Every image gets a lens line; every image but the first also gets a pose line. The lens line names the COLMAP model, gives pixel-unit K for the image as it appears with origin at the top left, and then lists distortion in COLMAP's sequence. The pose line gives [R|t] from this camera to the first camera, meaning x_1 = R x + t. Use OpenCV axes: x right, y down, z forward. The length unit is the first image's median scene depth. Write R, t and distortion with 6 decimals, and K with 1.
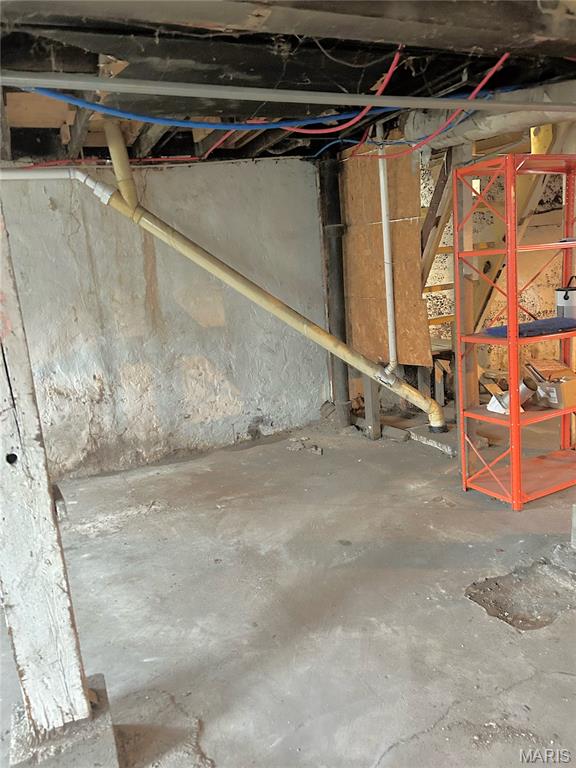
lens RADIAL K [[576.7, 0, 298.2], [0, 576.7, 391.8], [0, 0, 1]] dist [0.042807, -0.038066]
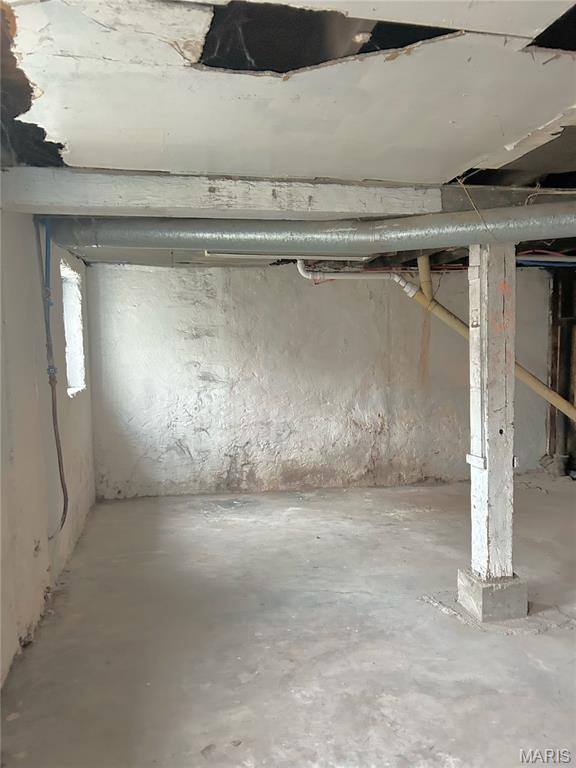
lens RADIAL K [[576.7, 0, 295.7], [0, 576.7, 388.1], [0, 0, 1]] dist [0.042807, -0.038066]
pose [[0.974429, 0.084019, -0.208398, -0.278935], [-0.110092, 0.987031, -0.116828, 0.100035], [0.195879, 0.136784, 0.971041, -0.419491]]
